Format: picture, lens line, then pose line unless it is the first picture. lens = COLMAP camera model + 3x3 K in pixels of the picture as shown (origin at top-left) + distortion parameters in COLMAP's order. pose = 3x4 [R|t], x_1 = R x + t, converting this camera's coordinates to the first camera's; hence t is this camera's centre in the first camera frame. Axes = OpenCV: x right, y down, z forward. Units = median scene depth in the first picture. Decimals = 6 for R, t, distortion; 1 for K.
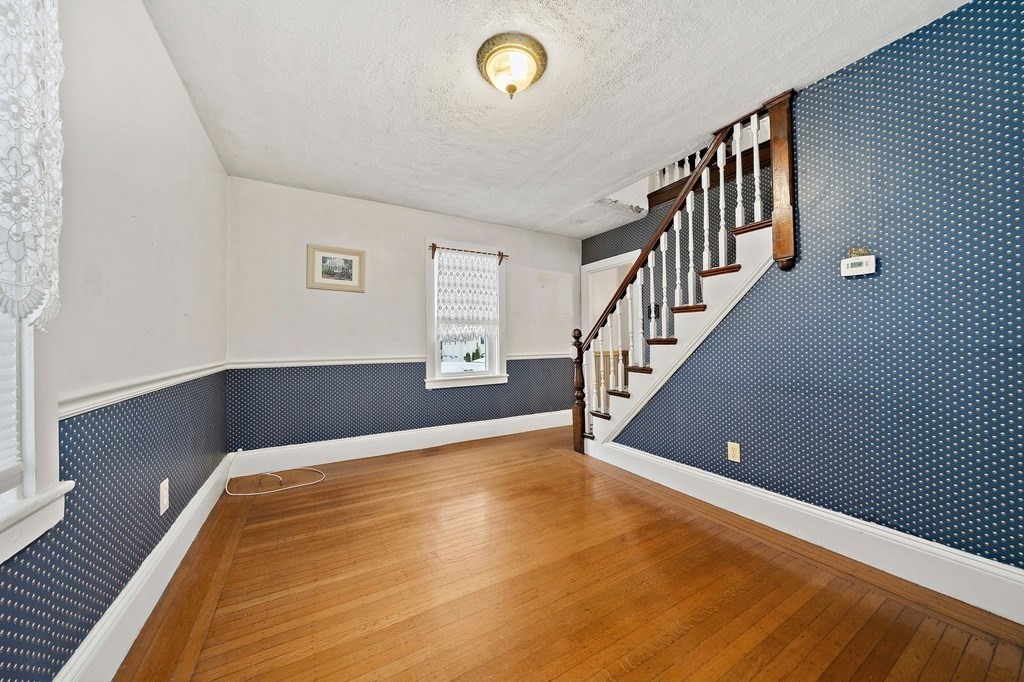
lens RADIAL K [[350.2, 0, 512.0], [0, 350.2, 341.0], [0, 0, 1]] dist [-0.000351, -0.000123]
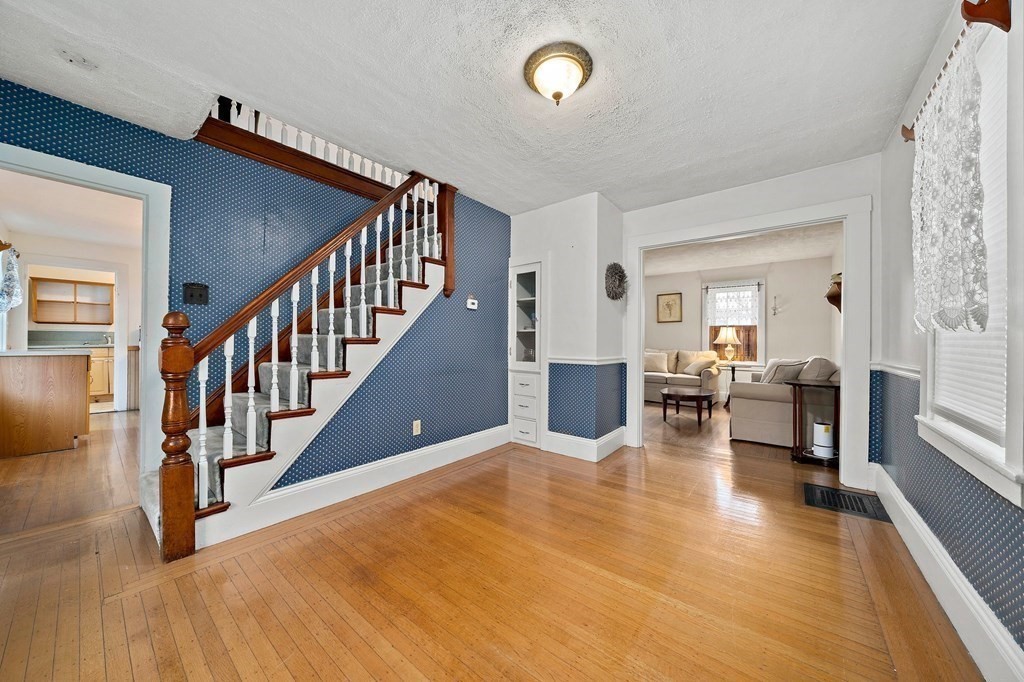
lens RADIAL K [[350.2, 0, 512.0], [0, 350.2, 341.0], [0, 0, 1]] dist [-0.000351, -0.000123]
pose [[-0.355949, 0.010362, 0.934448, -0.697338], [-0.009250, 0.999850, -0.014611, 0.013512], [-0.934460, -0.013844, -0.355800, 1.135345]]
